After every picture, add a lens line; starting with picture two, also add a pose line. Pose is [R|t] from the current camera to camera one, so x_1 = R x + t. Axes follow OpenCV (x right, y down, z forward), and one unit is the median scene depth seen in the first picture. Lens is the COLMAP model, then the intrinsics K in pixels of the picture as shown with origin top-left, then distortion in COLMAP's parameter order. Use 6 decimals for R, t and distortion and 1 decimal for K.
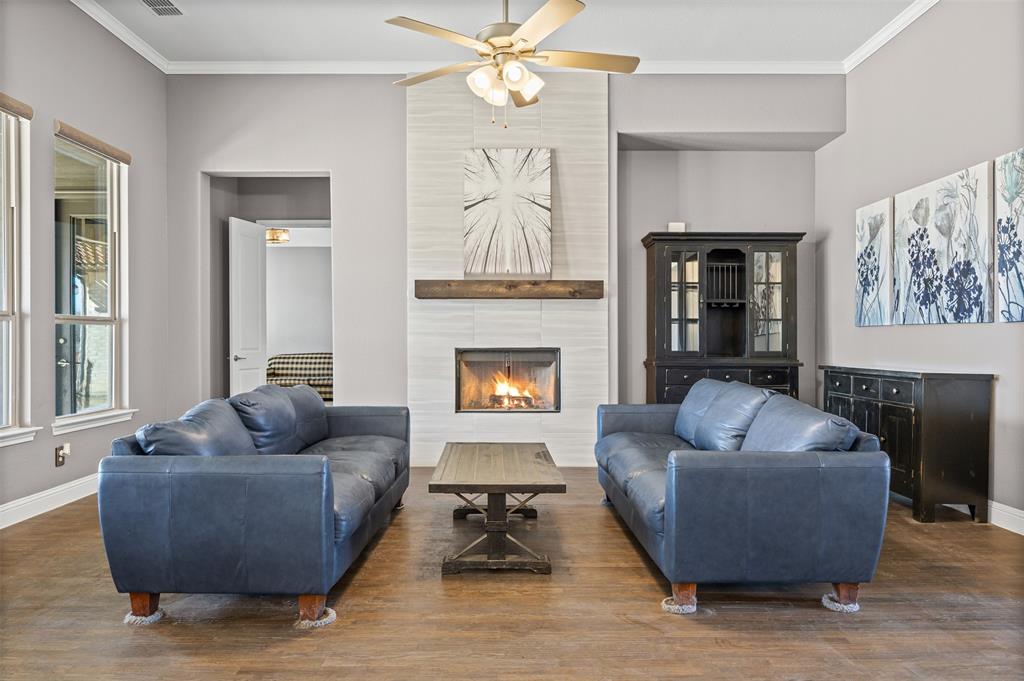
lens RADIAL K [[670.1, 0, 502.5], [0, 670.1, 342.3], [0, 0, 1]] dist [0.001398, -0.003490]
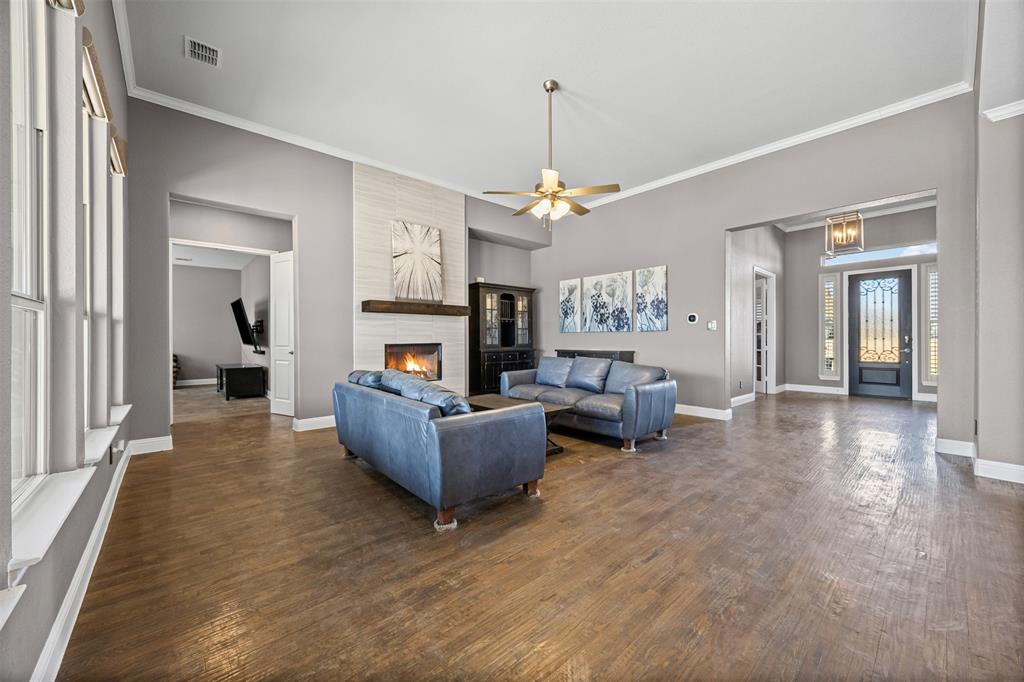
lens RADIAL K [[389.1, 0, 513.2], [0, 389.1, 336.8], [0, 0, 1]] dist [-0.000664, -0.000111]
pose [[0.745482, -0.000015, 0.666526, -0.471725], [0.005313, 0.999968, -0.005919, -0.001269], [-0.666505, 0.007954, 0.745458, 0.118059]]
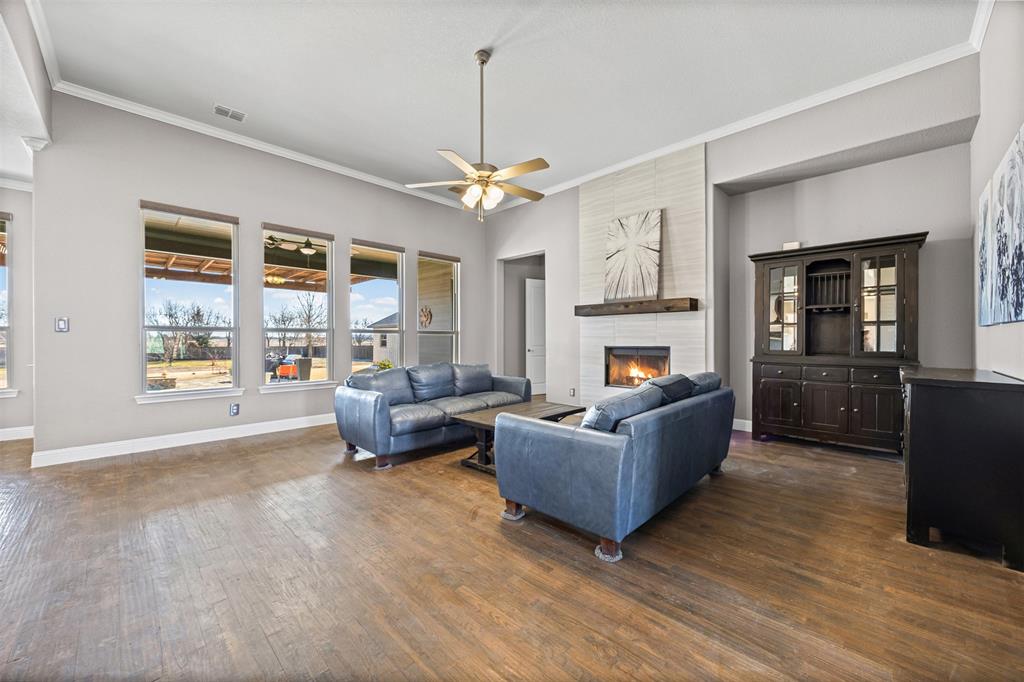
lens RADIAL K [[389.1, 0, 511.0], [0, 389.1, 340.6], [0, 0, 1]] dist [-0.000664, -0.000111]
pose [[0.715267, -0.000186, -0.698852, 0.437799], [-0.001554, 0.999997, -0.001857, -0.002193], [0.698850, 0.002415, 0.715264, 0.175870]]
